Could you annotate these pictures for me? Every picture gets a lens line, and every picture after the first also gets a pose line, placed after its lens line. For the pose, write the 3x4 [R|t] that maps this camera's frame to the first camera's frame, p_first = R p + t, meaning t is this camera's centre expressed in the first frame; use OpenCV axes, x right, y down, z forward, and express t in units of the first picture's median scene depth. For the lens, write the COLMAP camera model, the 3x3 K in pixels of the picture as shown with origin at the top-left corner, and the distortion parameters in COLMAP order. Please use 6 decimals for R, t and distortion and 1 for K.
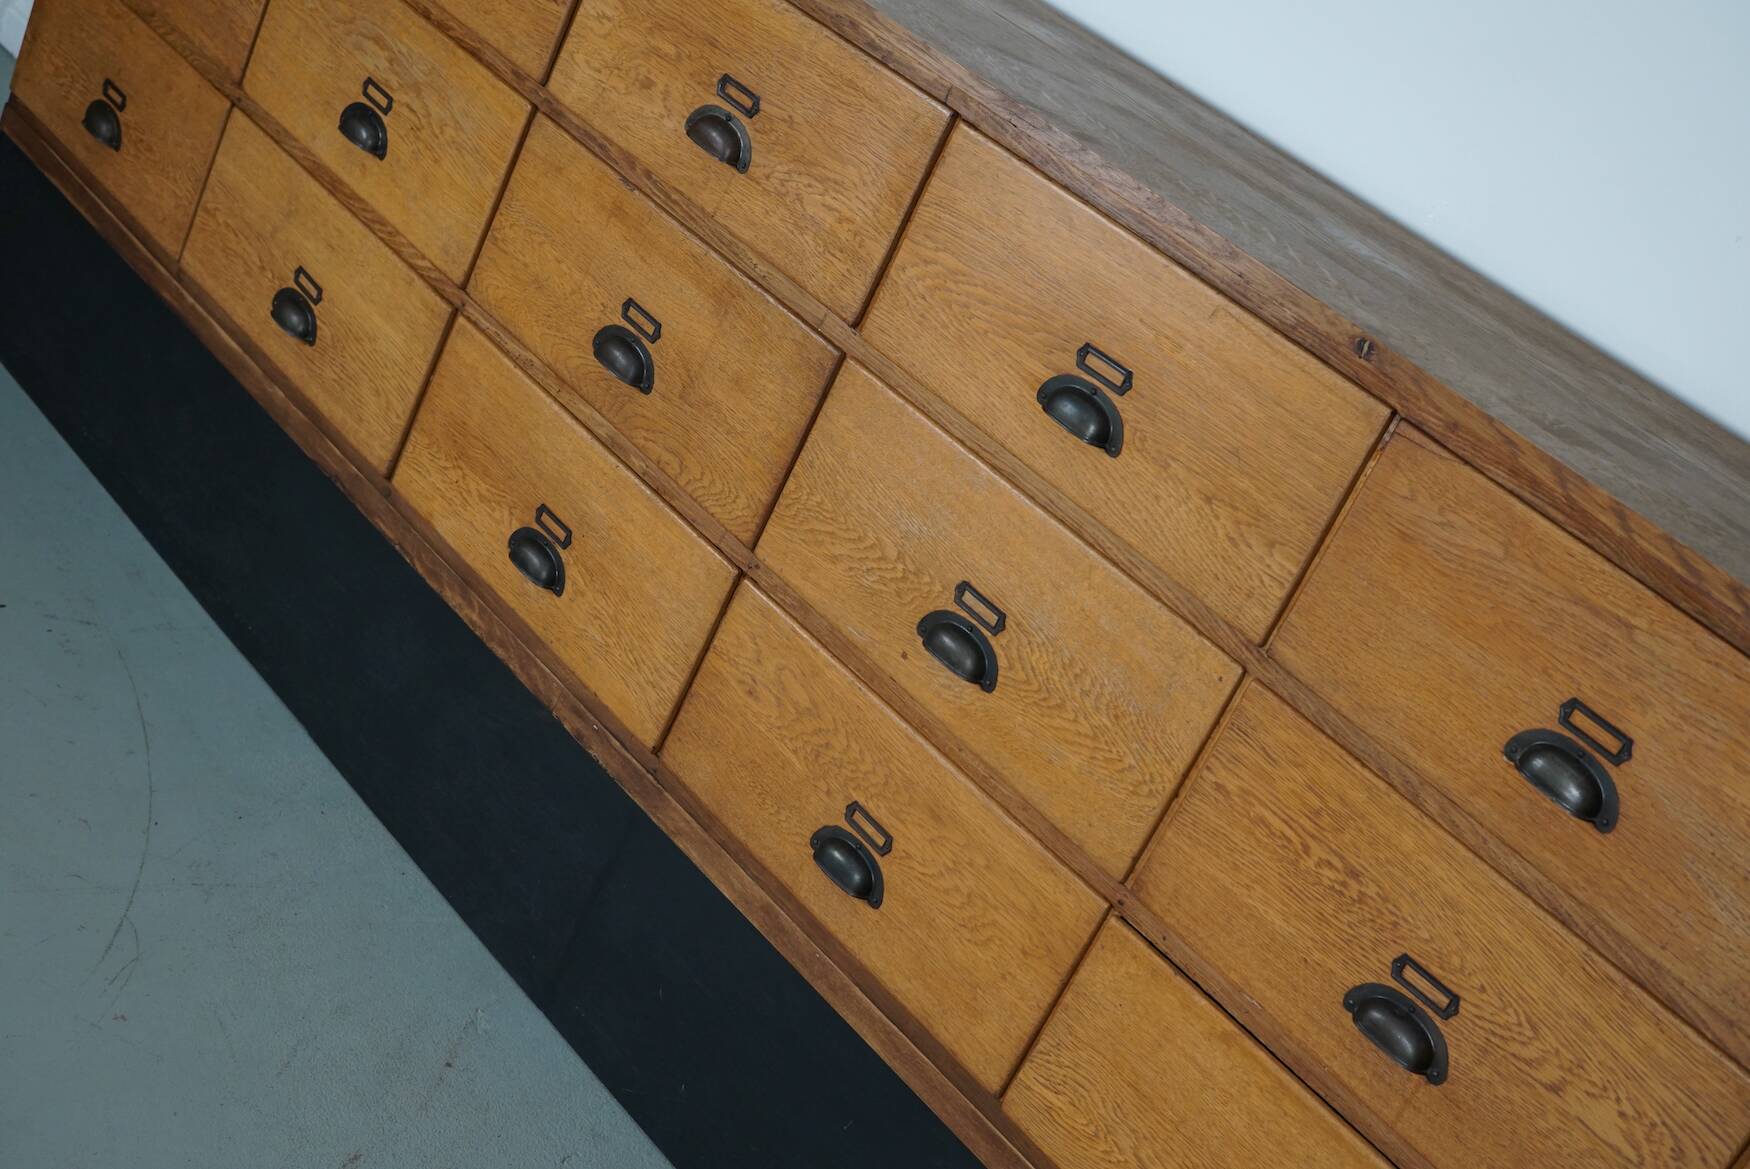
lens RADIAL K [[2256.1, 0, 868.9], [0, 2256.1, 592.5], [0, 0, 1]] dist [-0.149226, 0.326786]
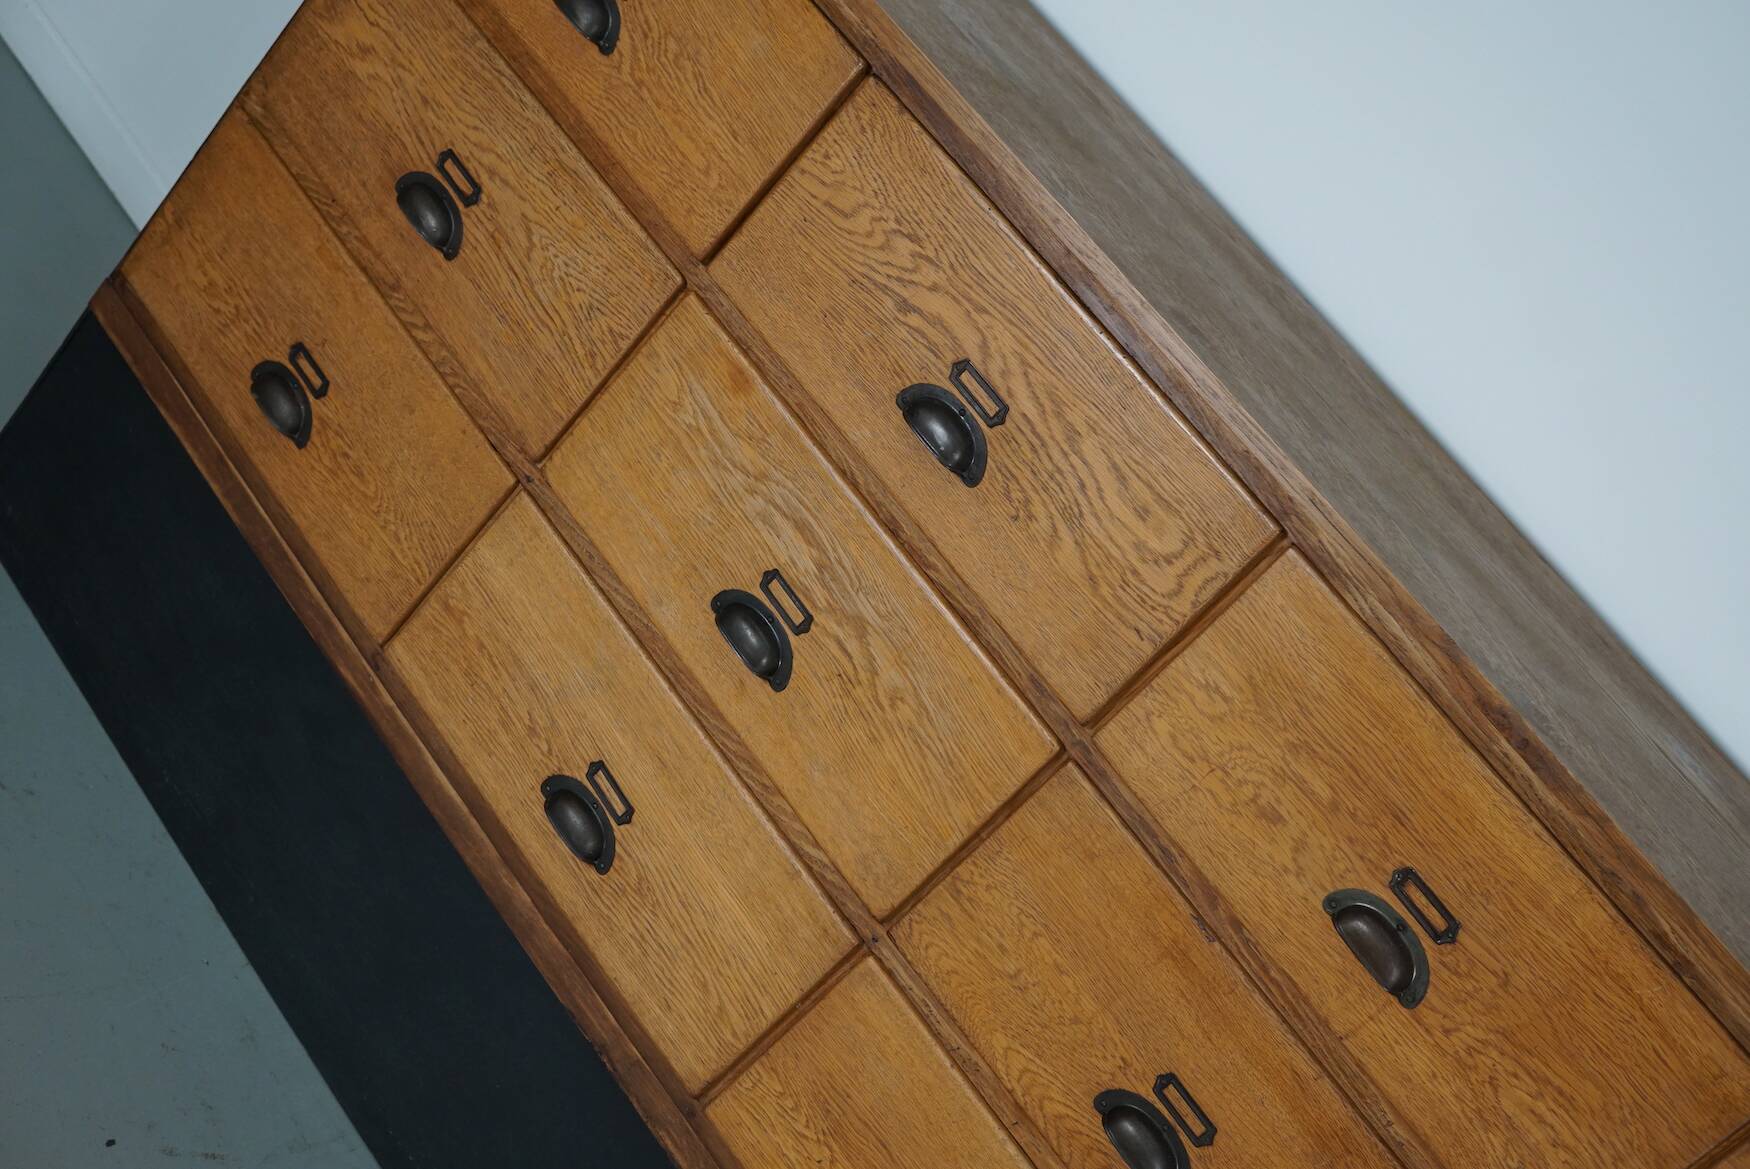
lens RADIAL K [[2256.1, 0, 868.9], [0, 2256.1, 592.5], [0, 0, 1]] dist [-0.149226, 0.326786]
pose [[0.959457, 0.182360, 0.214910, -0.434661], [-0.209562, 0.971444, 0.111267, -0.385416], [-0.188483, -0.151793, 0.970275, 0.349440]]
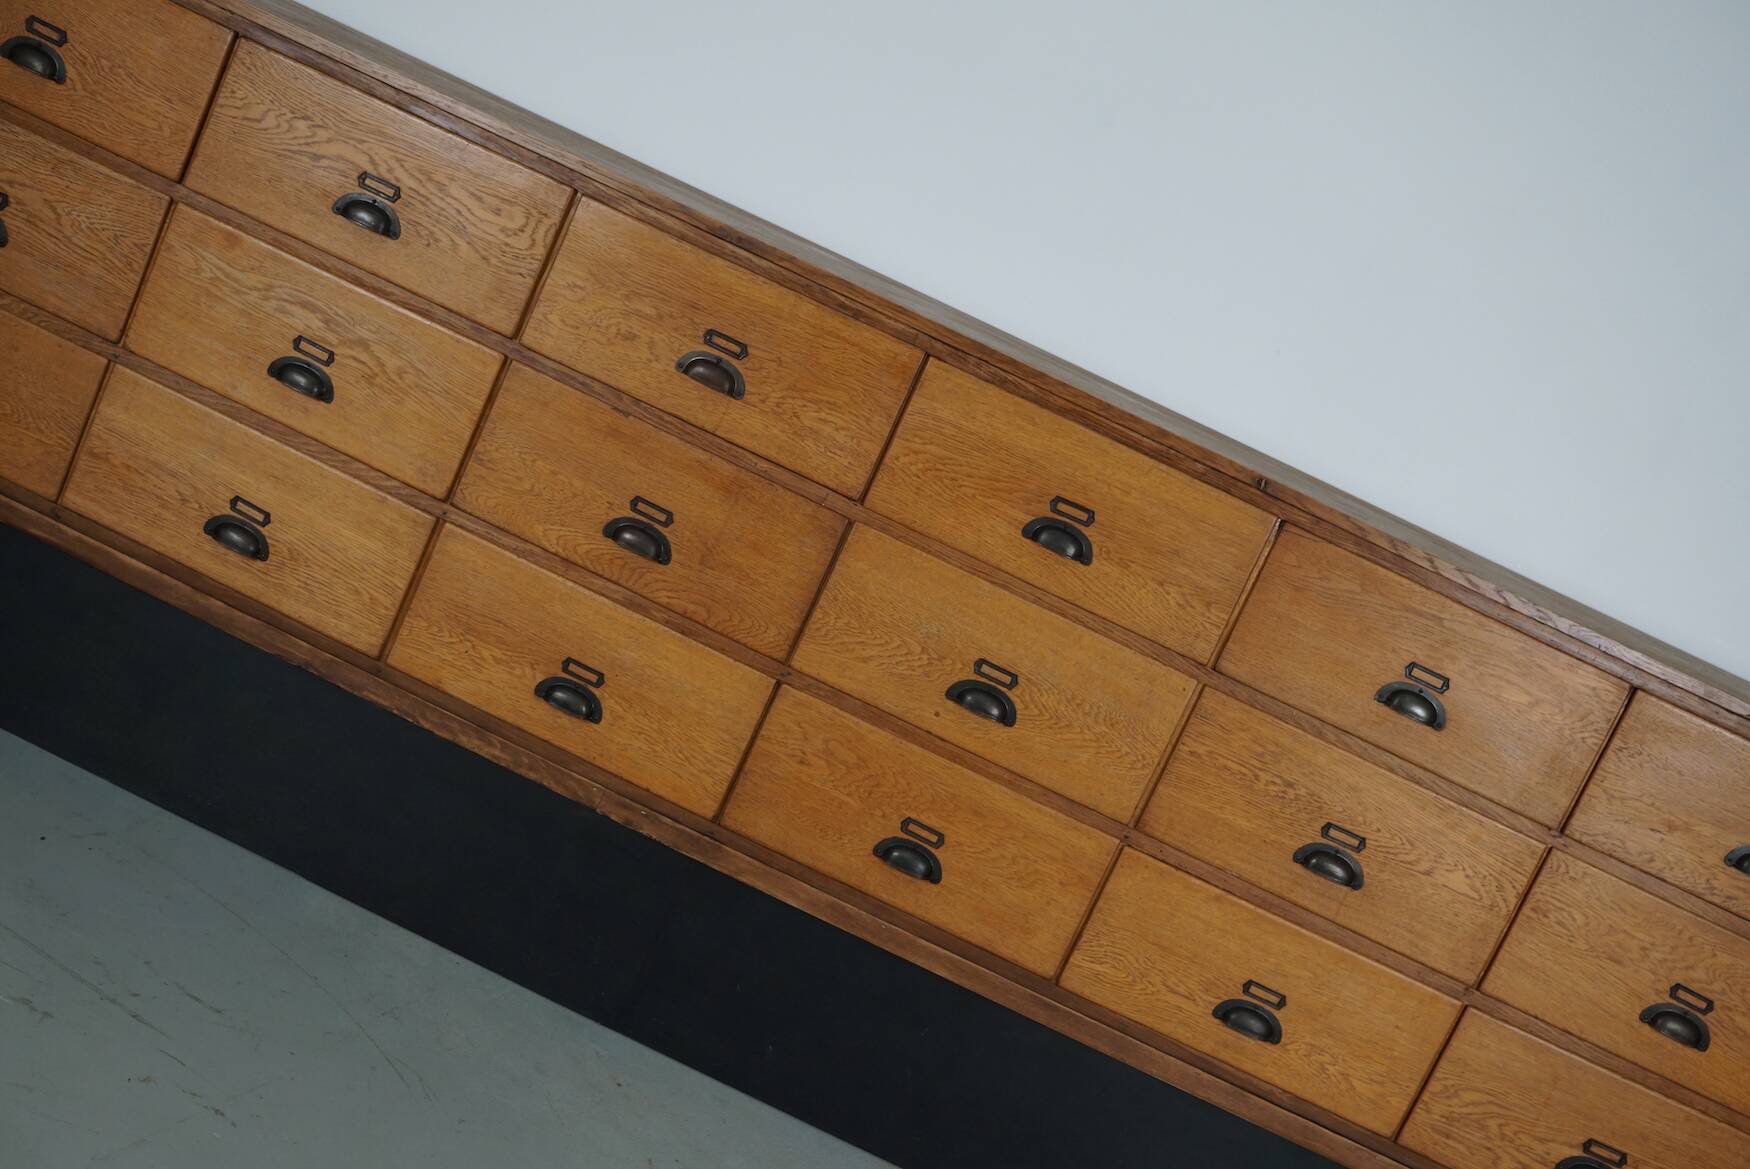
lens RADIAL K [[2256.1, 0, 868.9], [0, 2256.1, 592.5], [0, 0, 1]] dist [-0.149226, 0.326786]
pose [[0.817152, -0.193007, 0.543149, -0.810350], [0.159538, 0.981195, 0.108646, -0.218974], [-0.553905, -0.002128, 0.832577, -0.216359]]
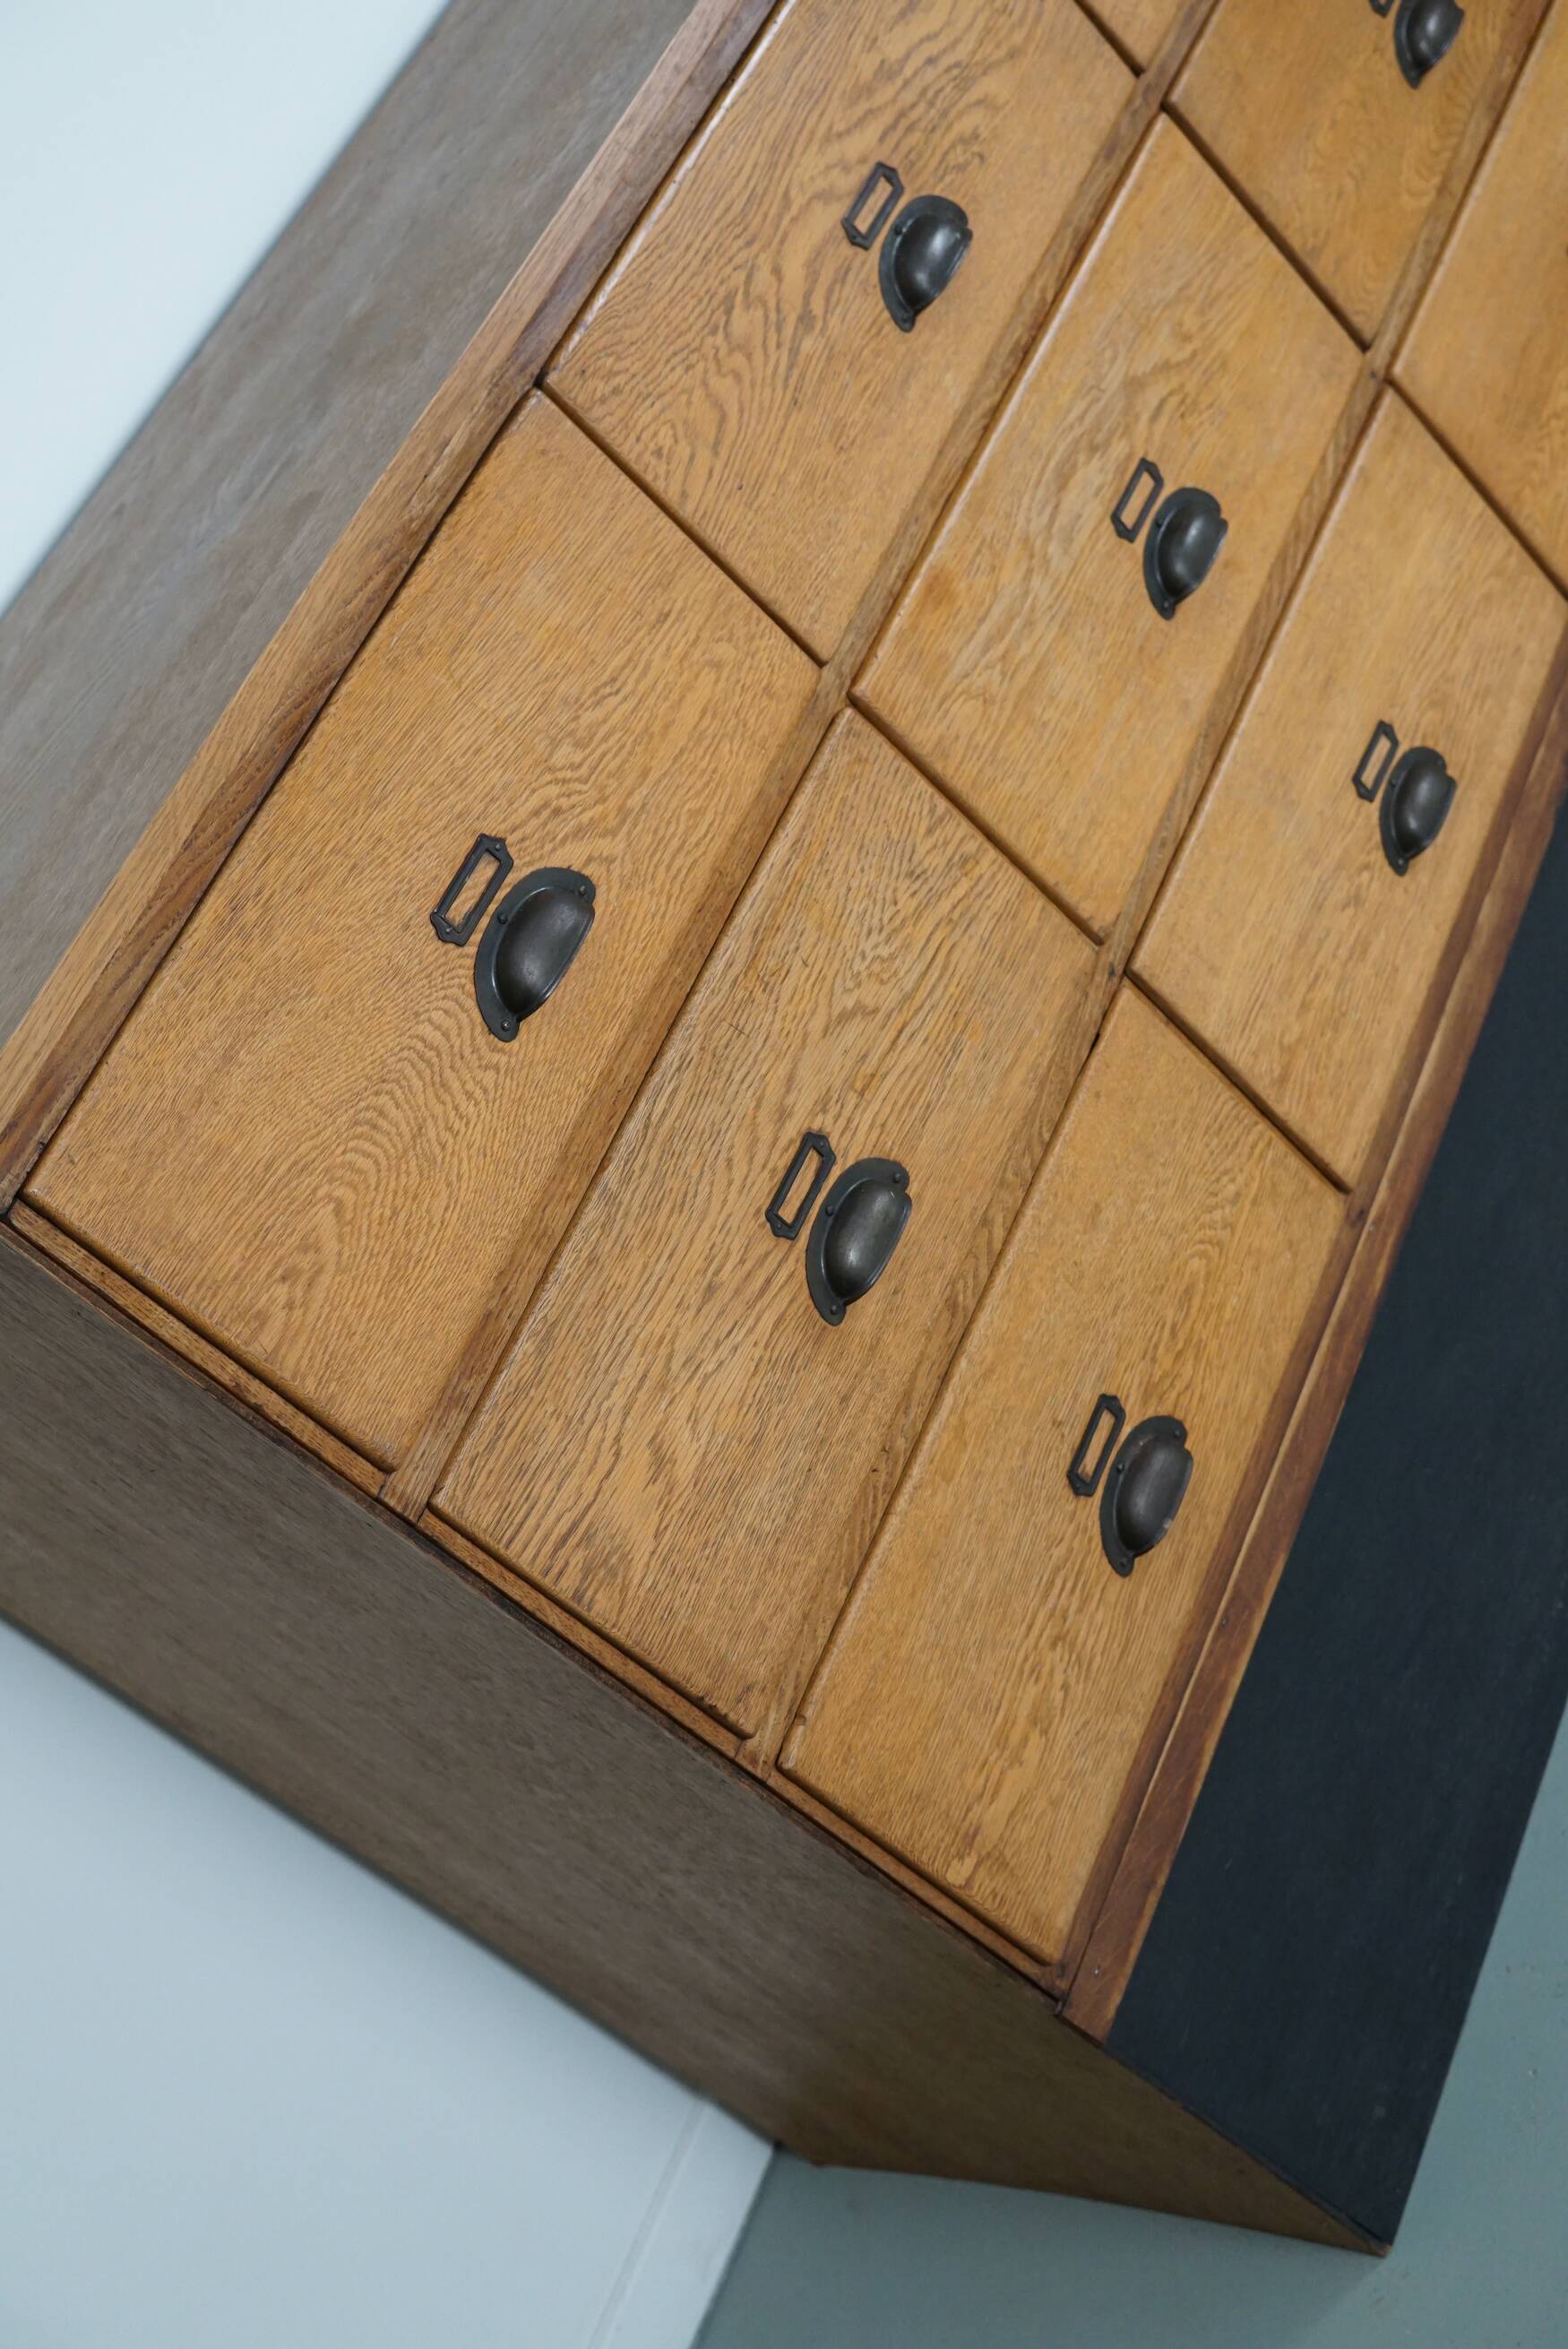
lens RADIAL K [[3028.0, 0, 790.2], [0, 3028.0, 1181.5], [0, 0, 1]] dist [-0.149226, 0.326786]
pose [[-0.443321, -0.666775, 0.599065, -0.884009], [0.783163, 0.036979, 0.620716, -0.890123], [-0.436031, 0.744341, 0.505800, 0.980878]]
